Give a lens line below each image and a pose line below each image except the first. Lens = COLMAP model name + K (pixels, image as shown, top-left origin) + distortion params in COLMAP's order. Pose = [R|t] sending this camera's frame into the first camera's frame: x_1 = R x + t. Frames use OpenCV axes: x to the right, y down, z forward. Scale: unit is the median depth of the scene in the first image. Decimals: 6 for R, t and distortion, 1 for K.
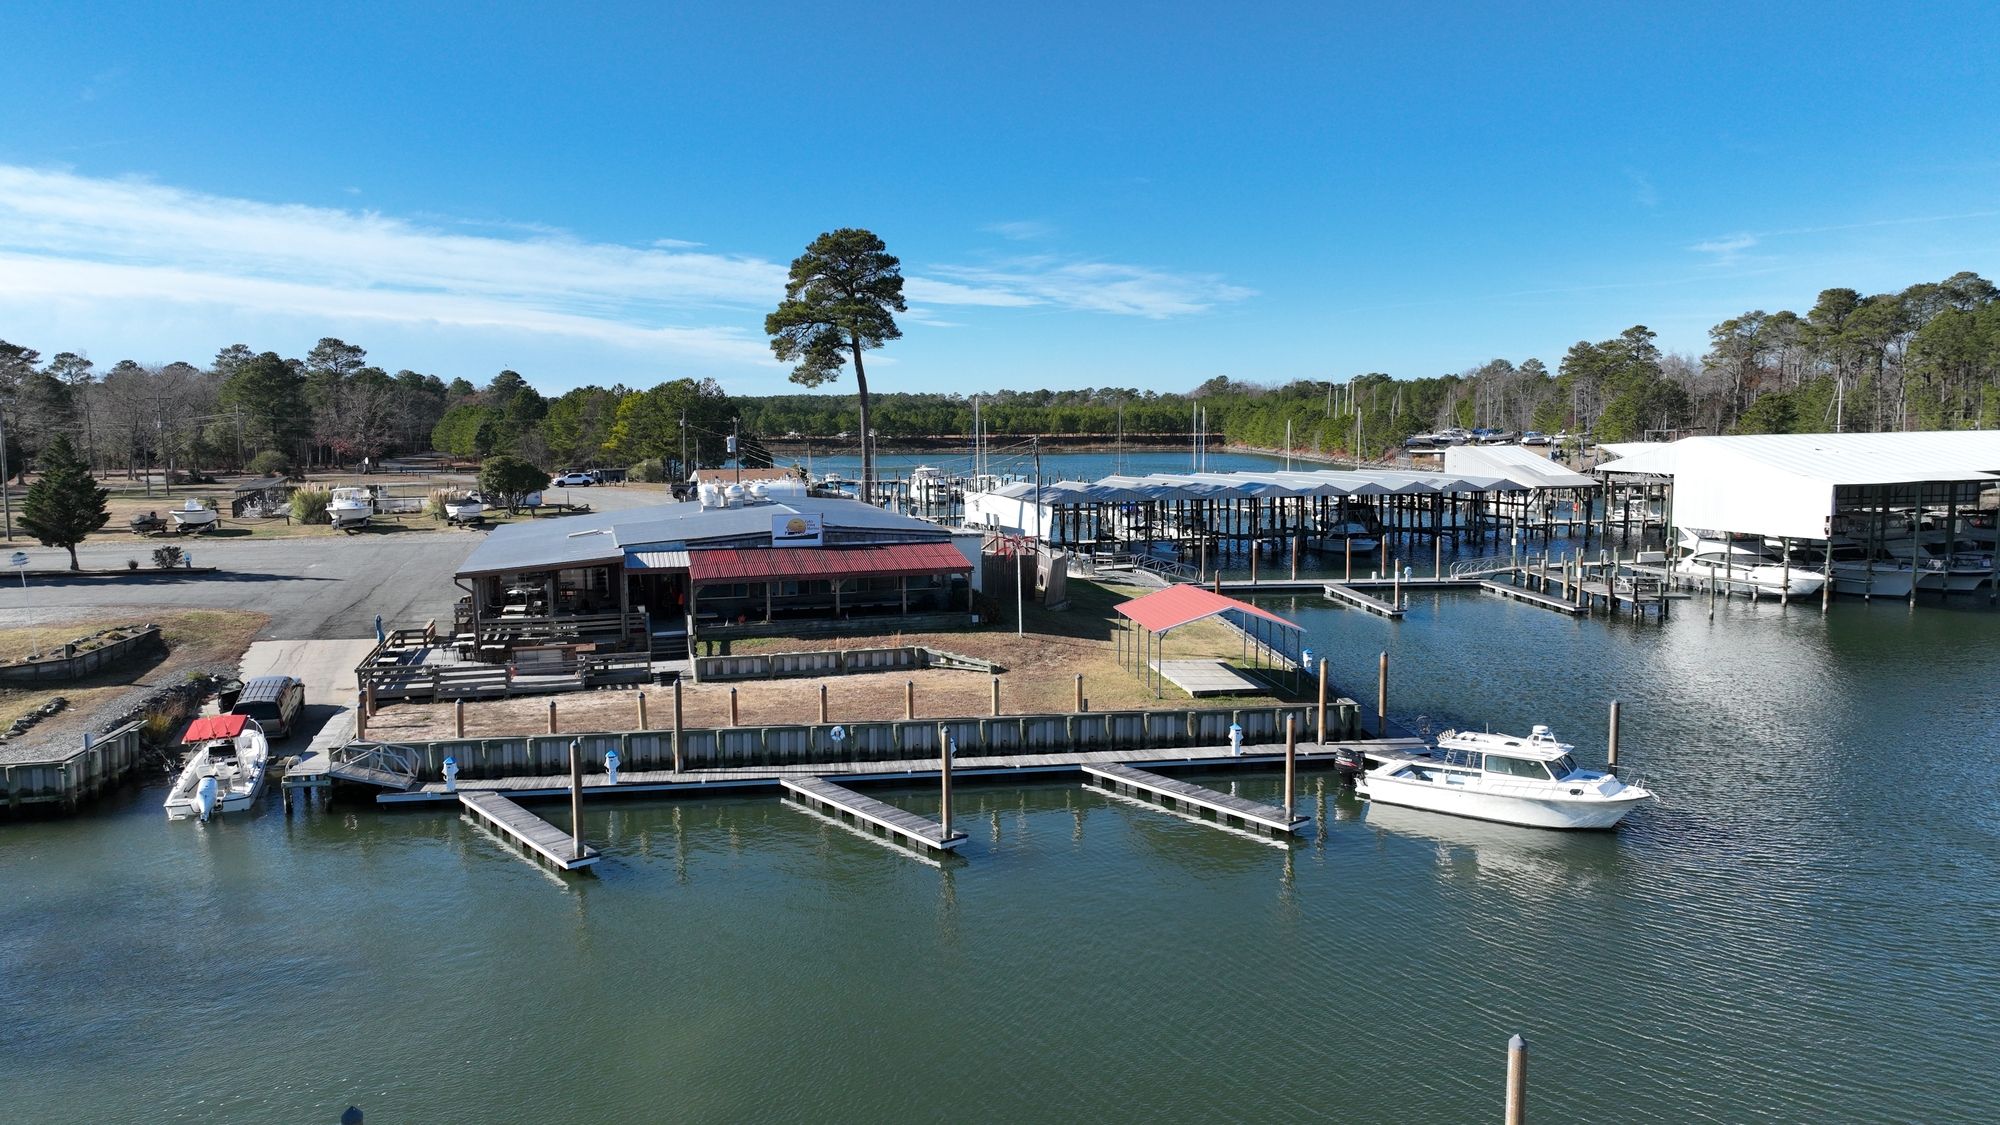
lens RADIAL K [[1398.0, 0, 996.1], [0, 1398.0, 557.9], [0, 0, 1]] dist [-0.000630, 0.017597]
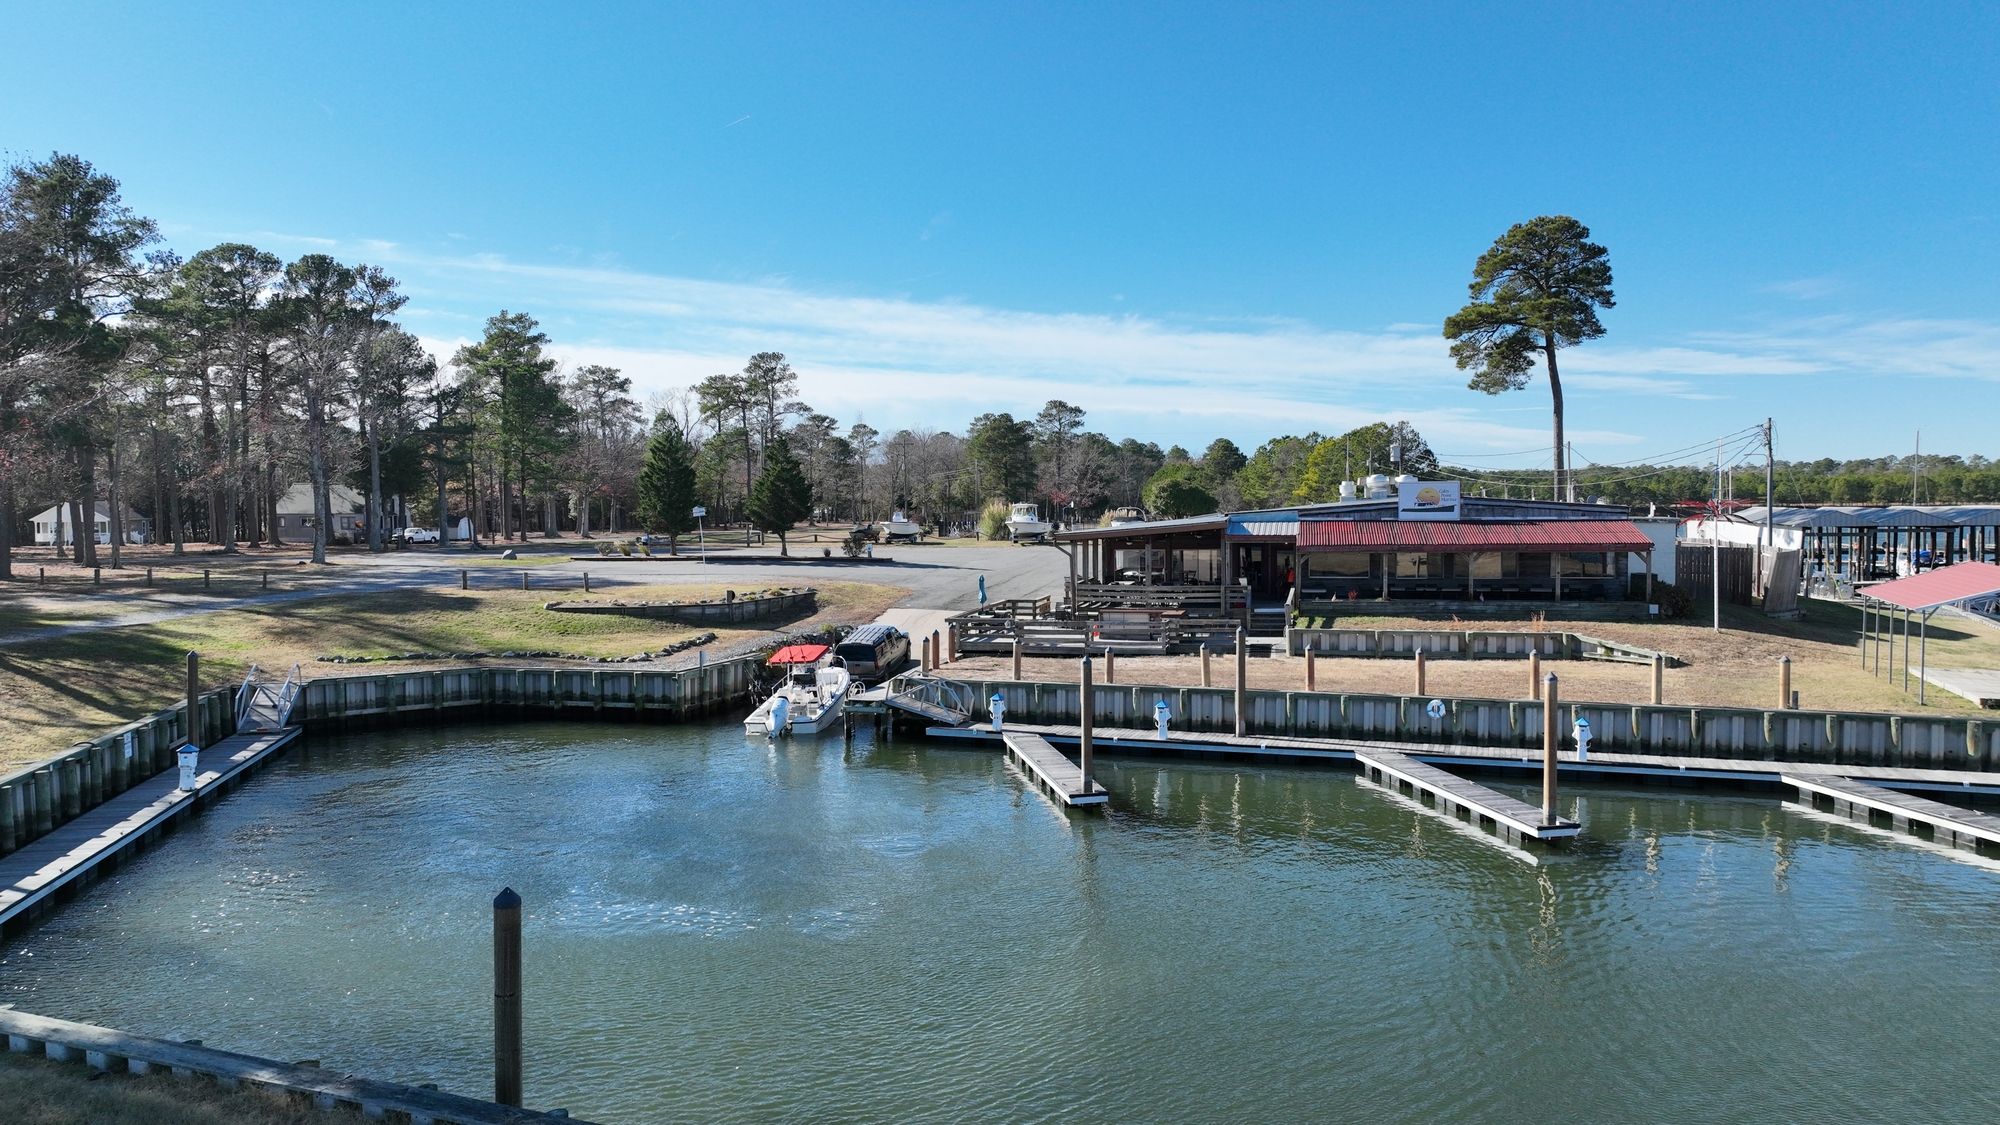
lens RADIAL K [[1398.0, 0, 1000.3], [0, 1398.0, 567.9], [0, 0, 1]] dist [-0.000630, 0.017597]
pose [[0.877098, 0.022846, -0.479769, 0.037377], [-0.047492, 0.998098, -0.039294, 0.064615], [0.477958, 0.057250, 0.876515, 0.123609]]
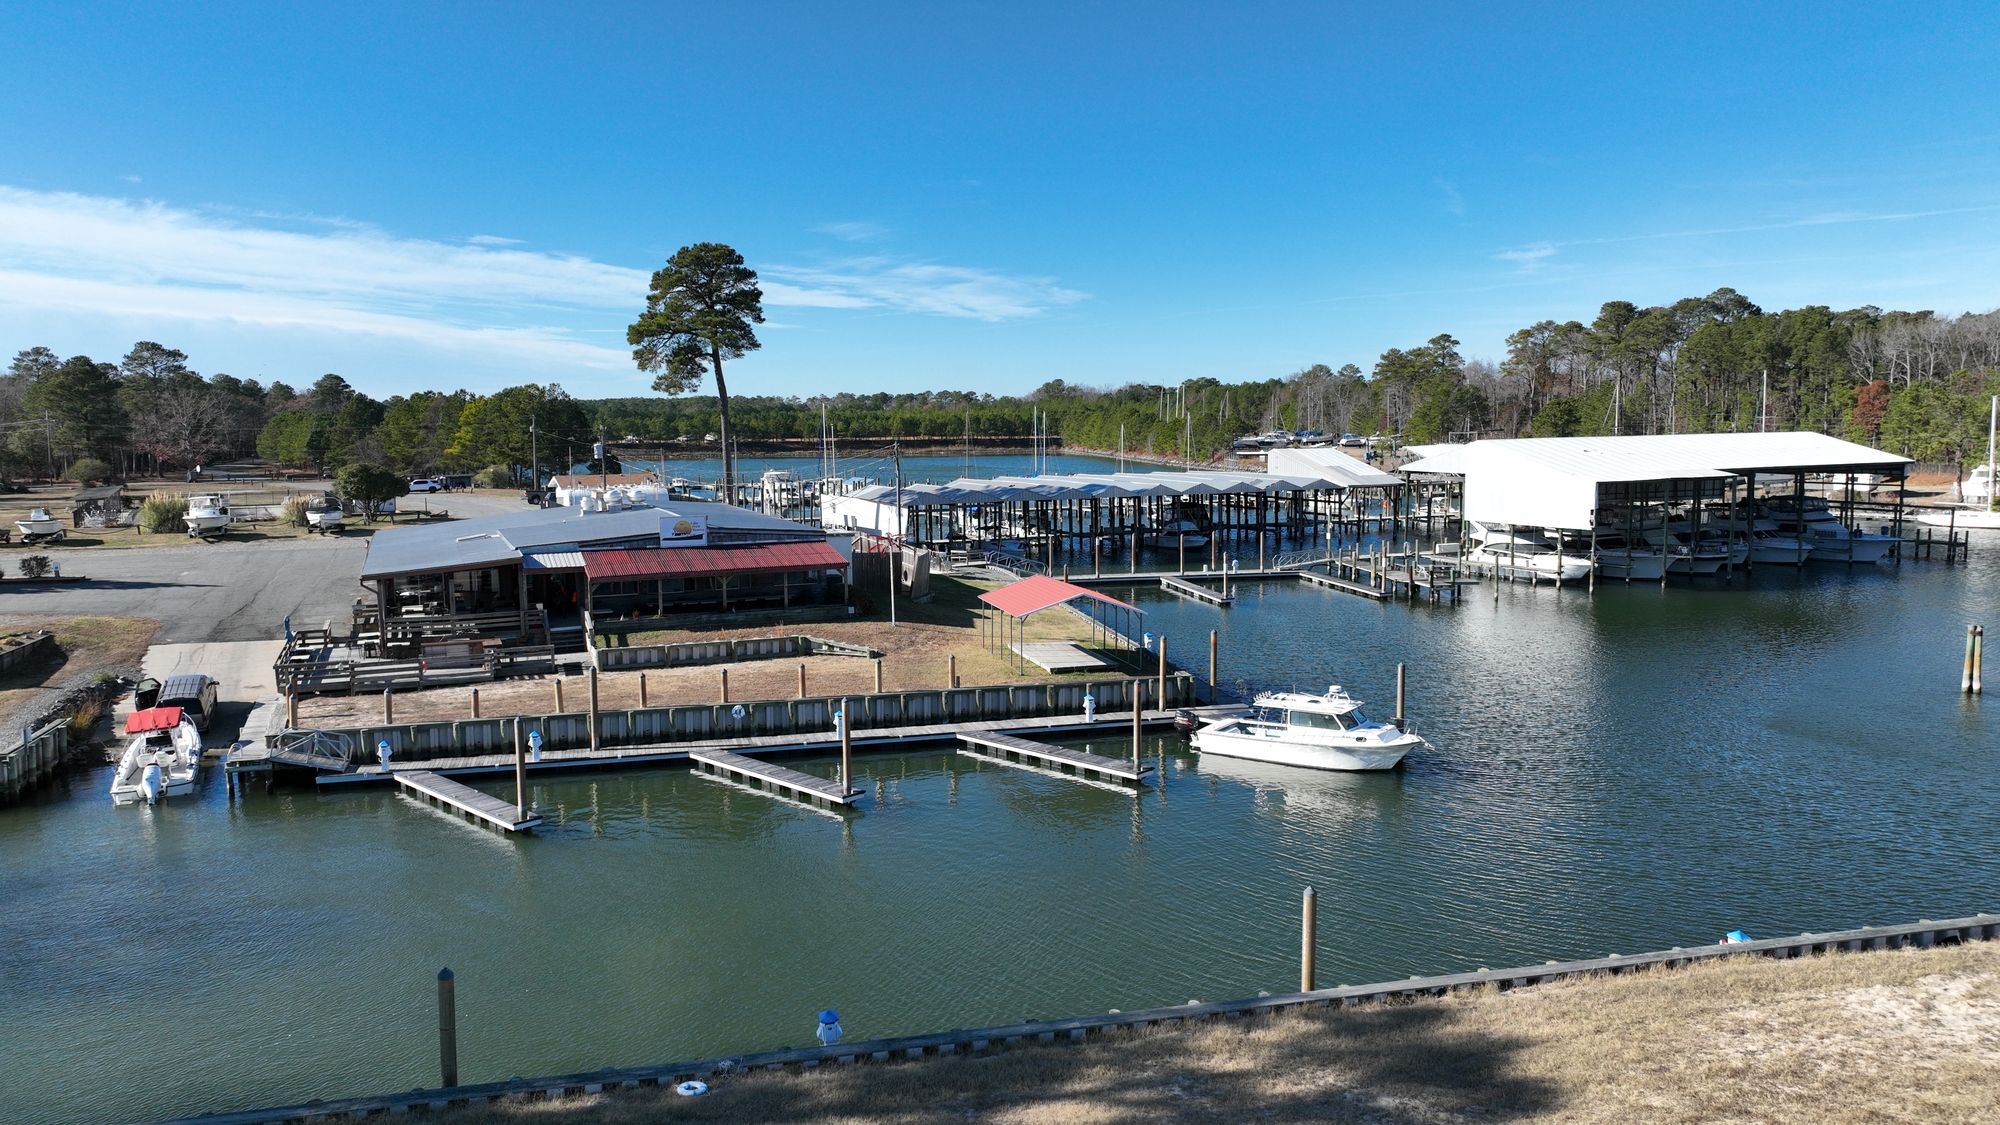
lens RADIAL K [[1398.0, 0, 994.9], [0, 1398.0, 557.8], [0, 0, 1]] dist [-0.000630, 0.017597]
pose [[0.993377, -0.013962, 0.114052, -0.025780], [0.014166, 0.999899, -0.000980, 0.004790], [-0.114026, 0.002589, 0.993474, -0.098292]]
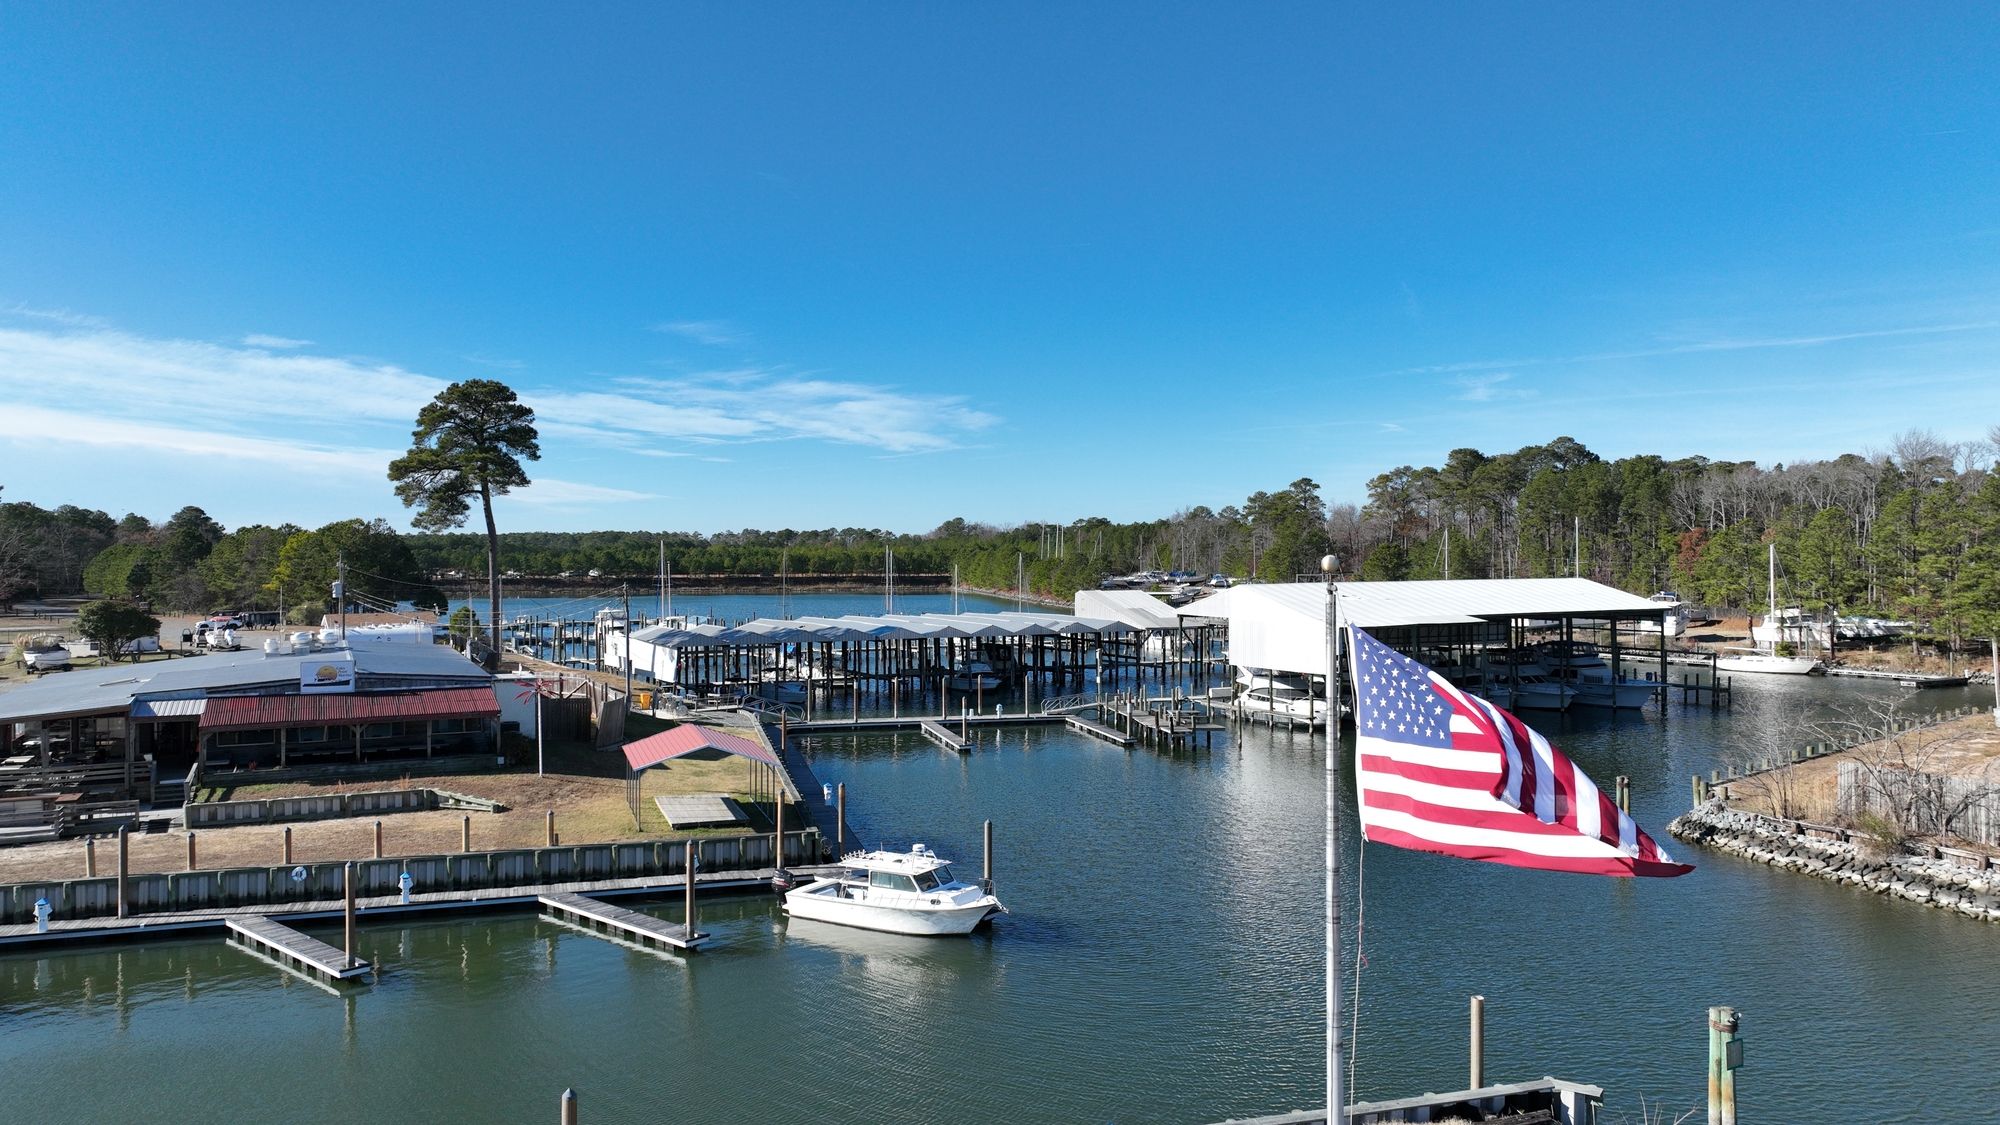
lens RADIAL K [[1398.0, 0, 992.1], [0, 1398.0, 565.2], [0, 0, 1]] dist [-0.000630, 0.017597]
pose [[0.985809, 0.003940, 0.167826, 0.161209], [0.011799, 0.995626, -0.092683, -0.000584], [-0.167457, 0.093348, 0.981450, -0.097638]]
